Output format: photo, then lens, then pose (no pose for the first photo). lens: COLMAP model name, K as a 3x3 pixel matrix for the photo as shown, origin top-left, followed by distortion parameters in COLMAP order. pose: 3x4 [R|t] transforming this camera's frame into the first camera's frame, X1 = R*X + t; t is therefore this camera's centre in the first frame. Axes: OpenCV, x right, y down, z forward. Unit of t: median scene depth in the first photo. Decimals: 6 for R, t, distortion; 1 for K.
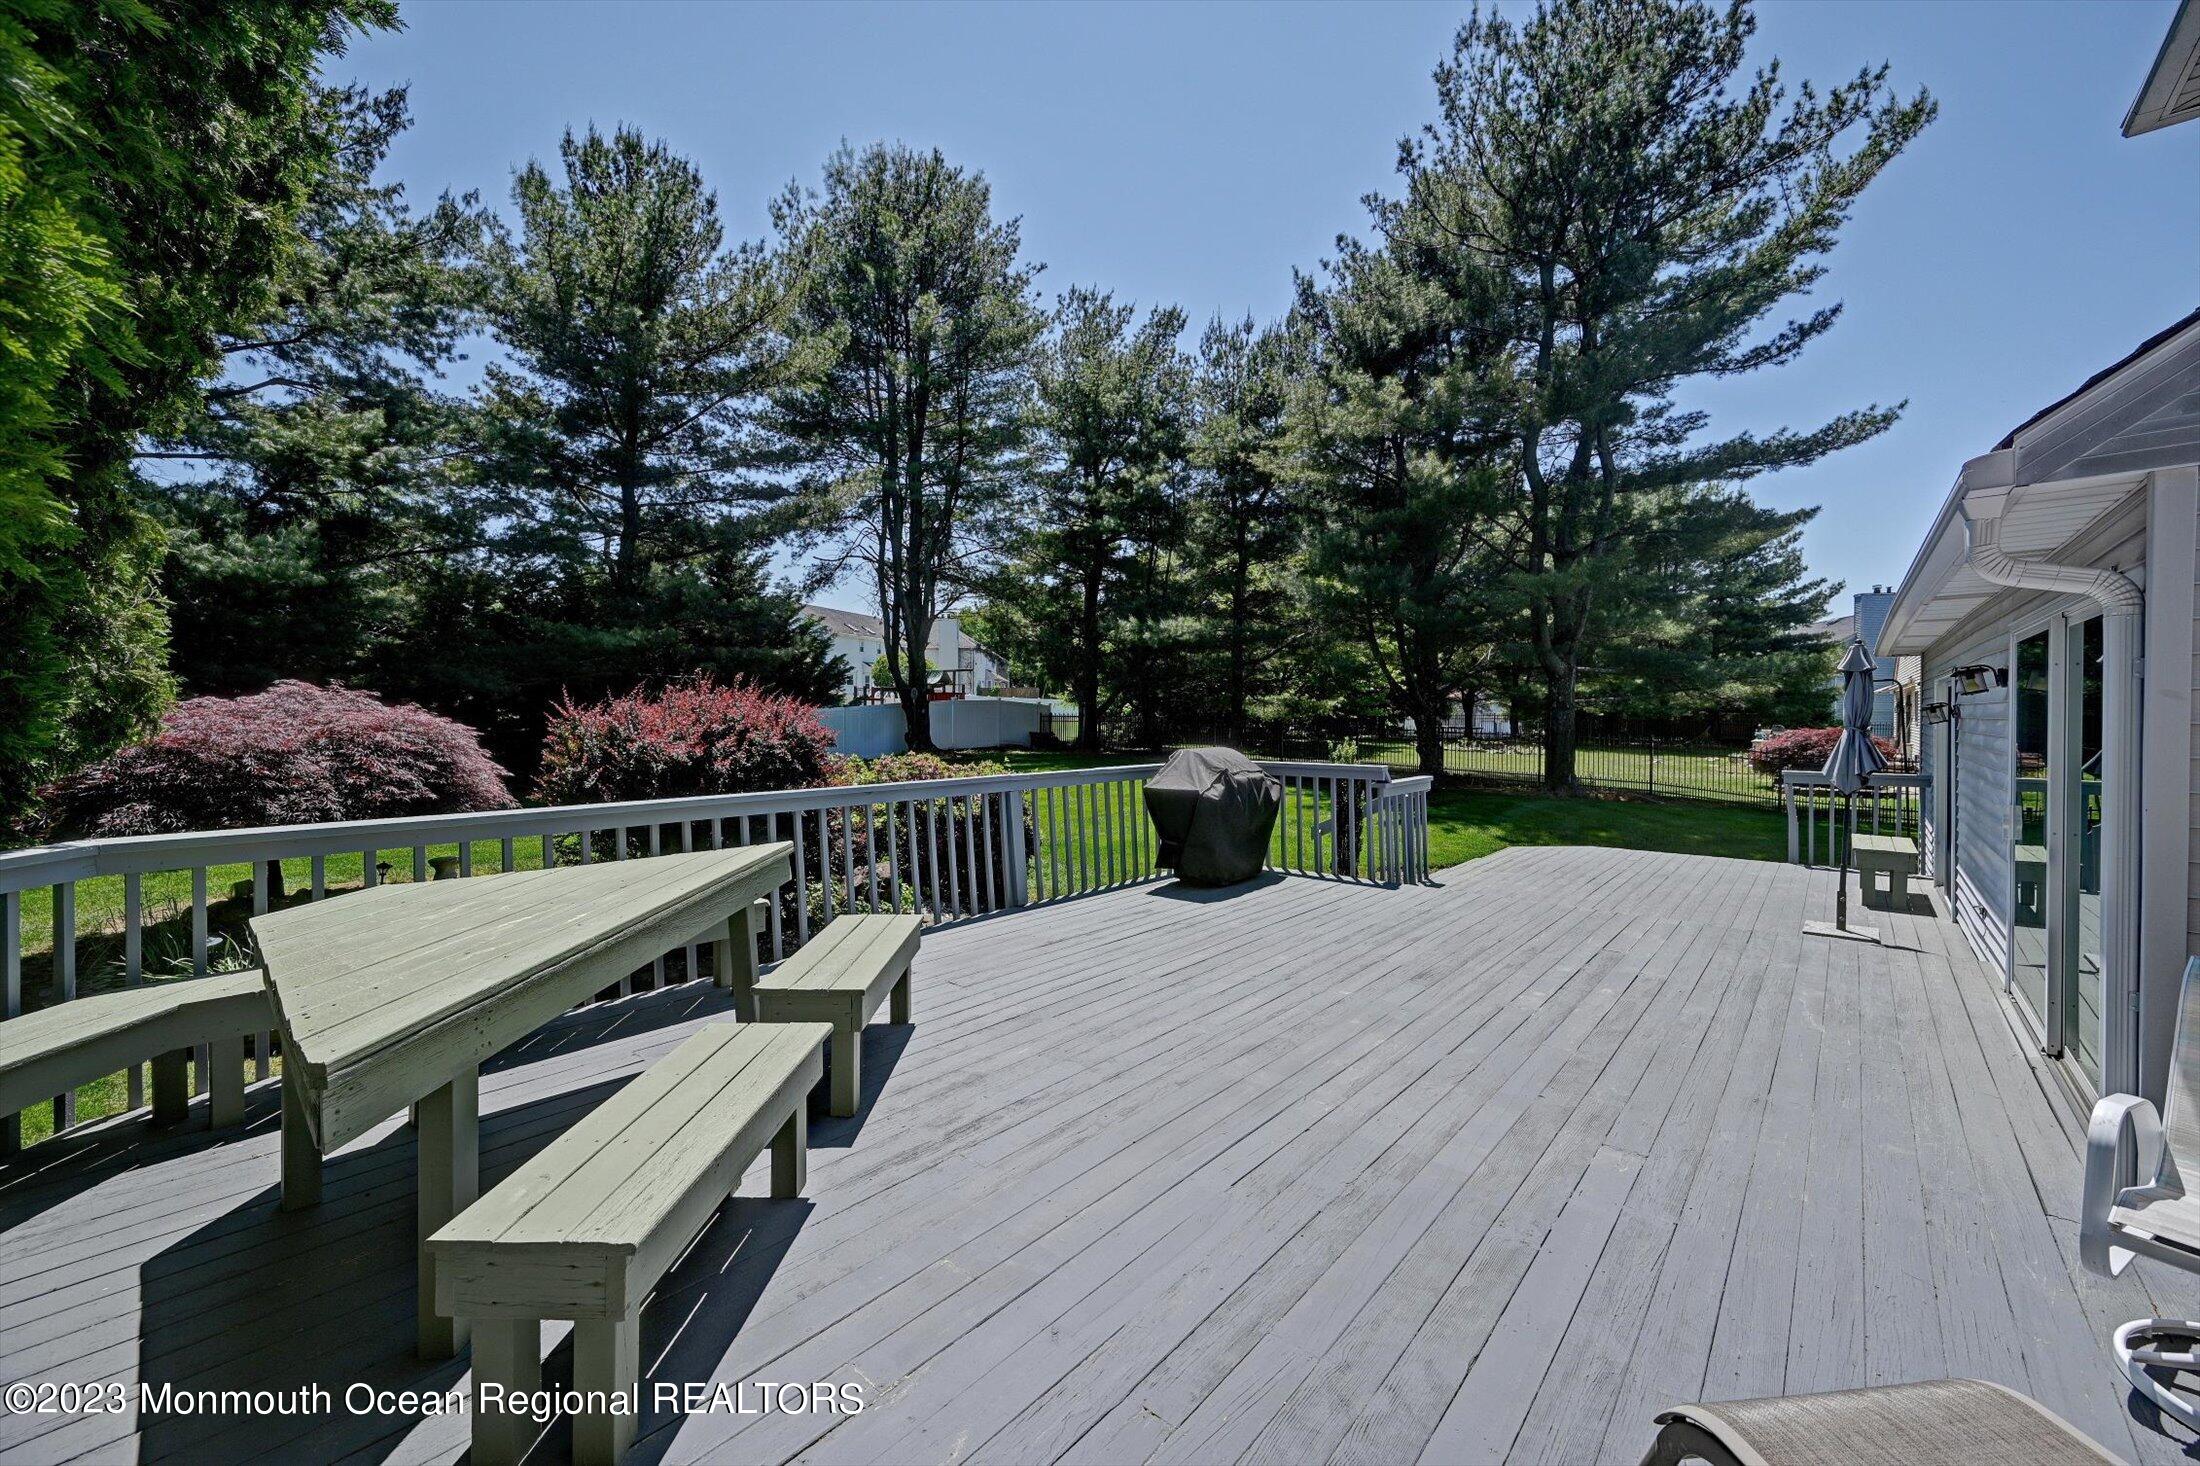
lens RADIAL K [[859.2, 0, 1100.0], [0, 859.2, 733.0], [0, 0, 1]] dist [0.002052, 0.000511]
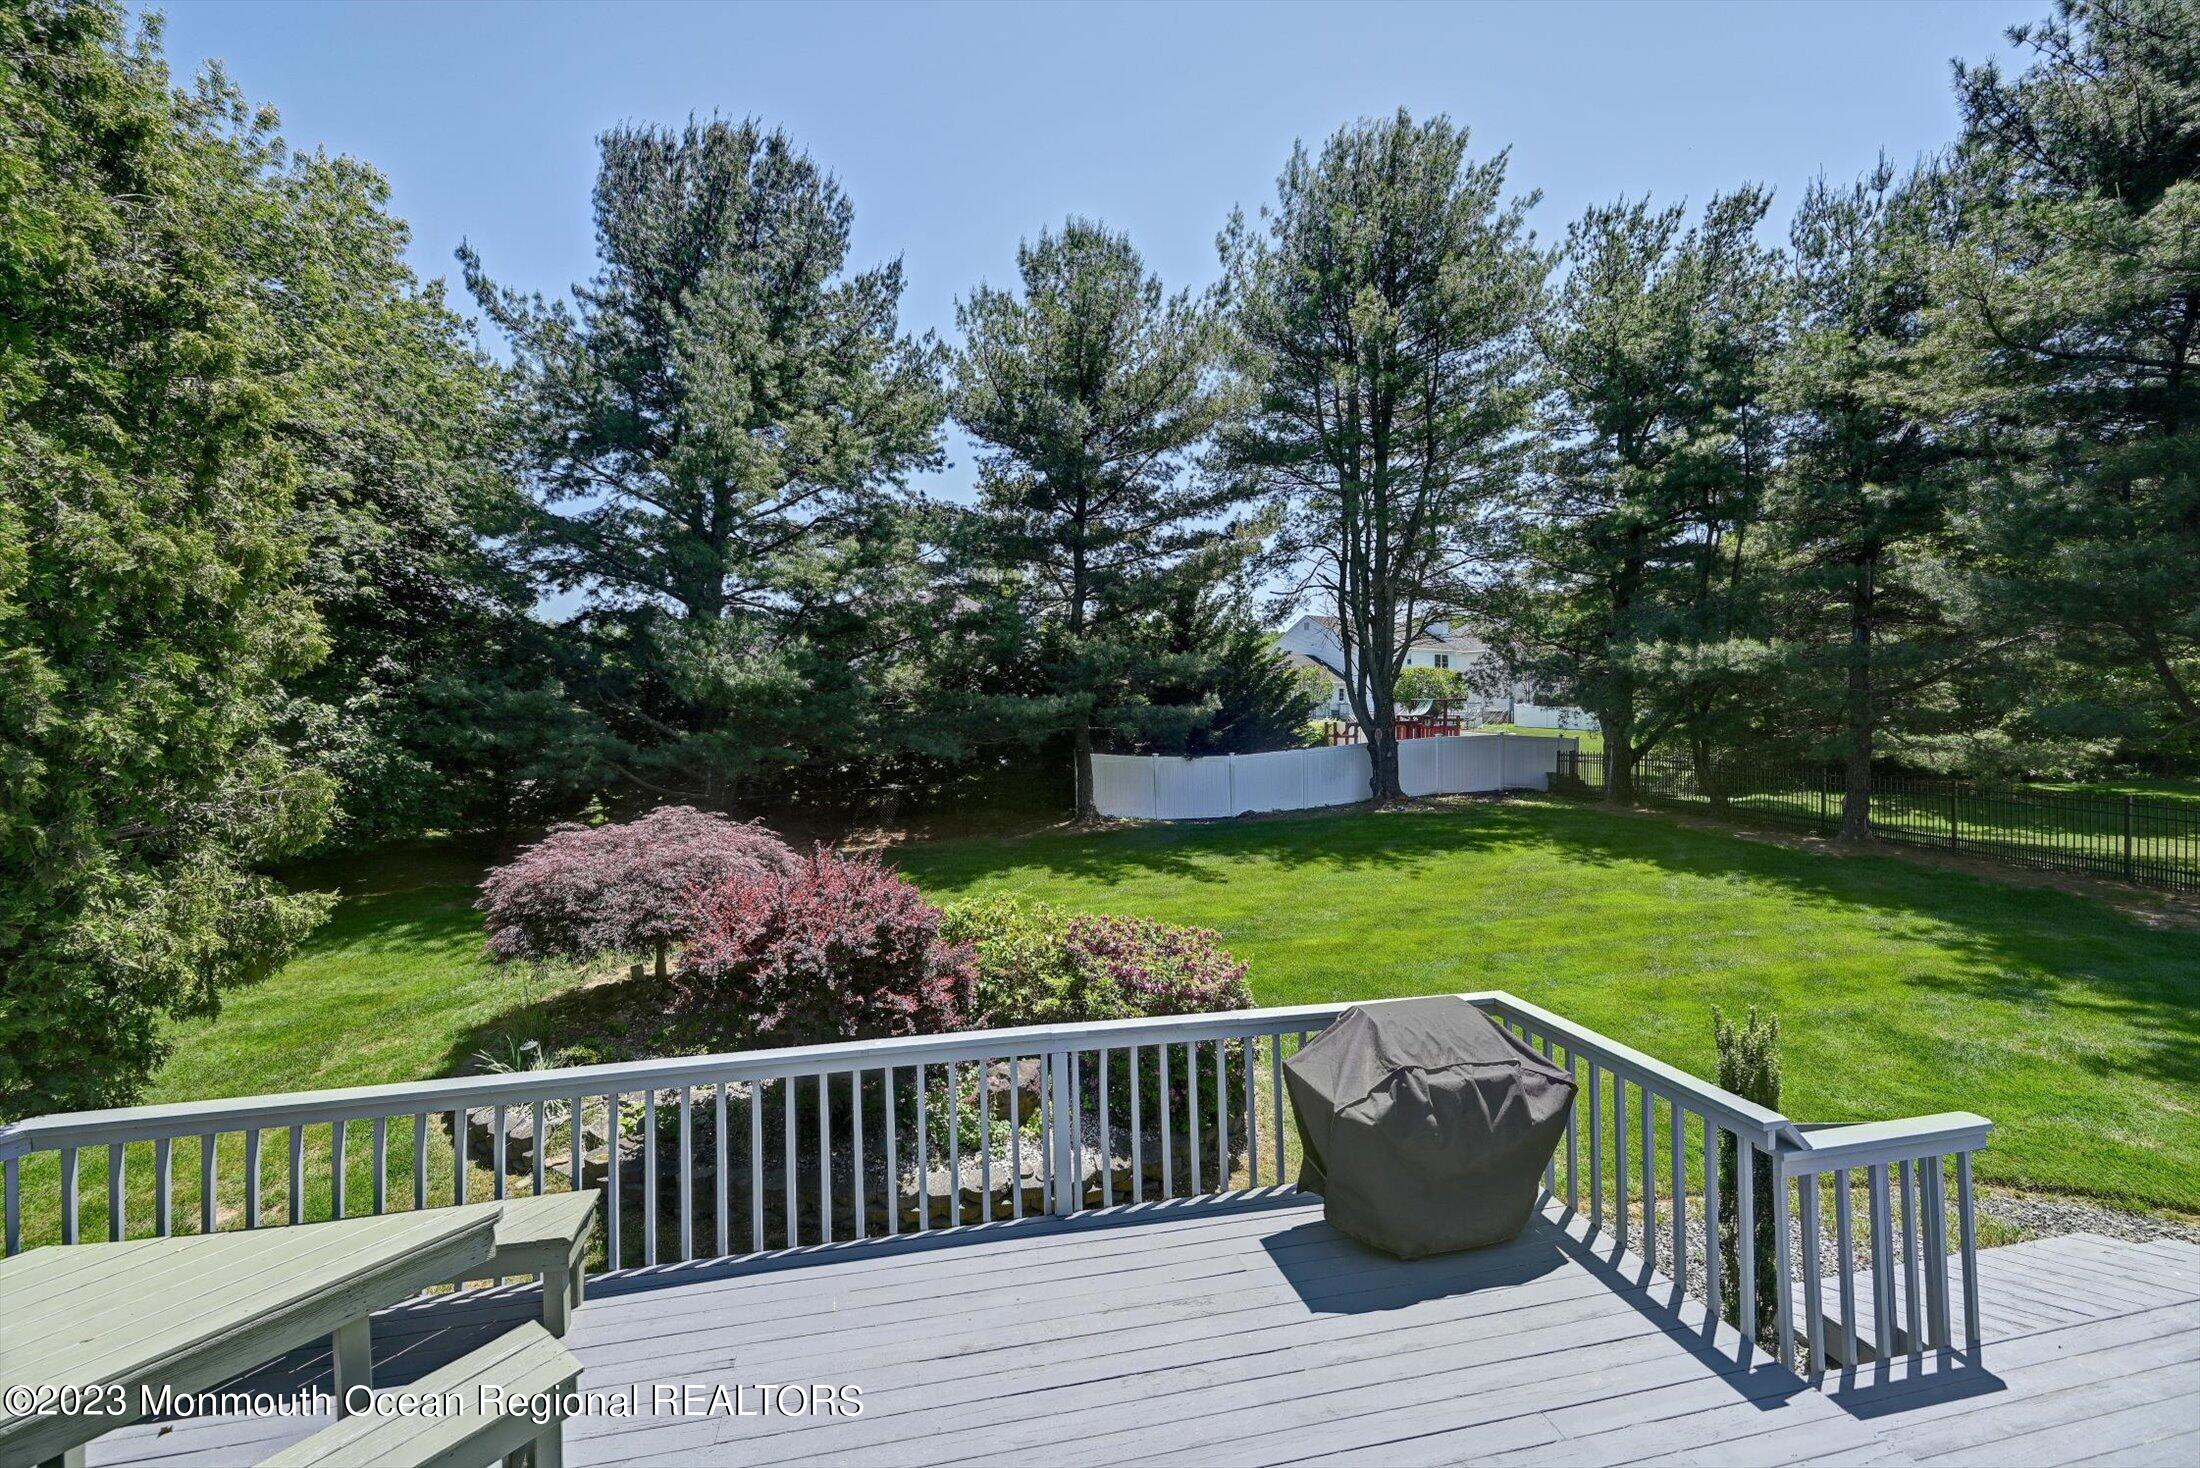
lens RADIAL K [[870.5, 0, 1100.0], [0, 870.5, 734.0], [0, 0, 1]] dist [-0.001382, 0.000265]
pose [[0.798063, 0.008811, -0.602510, 0.105289], [-0.003736, 0.999946, 0.009675, -0.059972], [0.602563, -0.005470, 0.798053, 0.123473]]
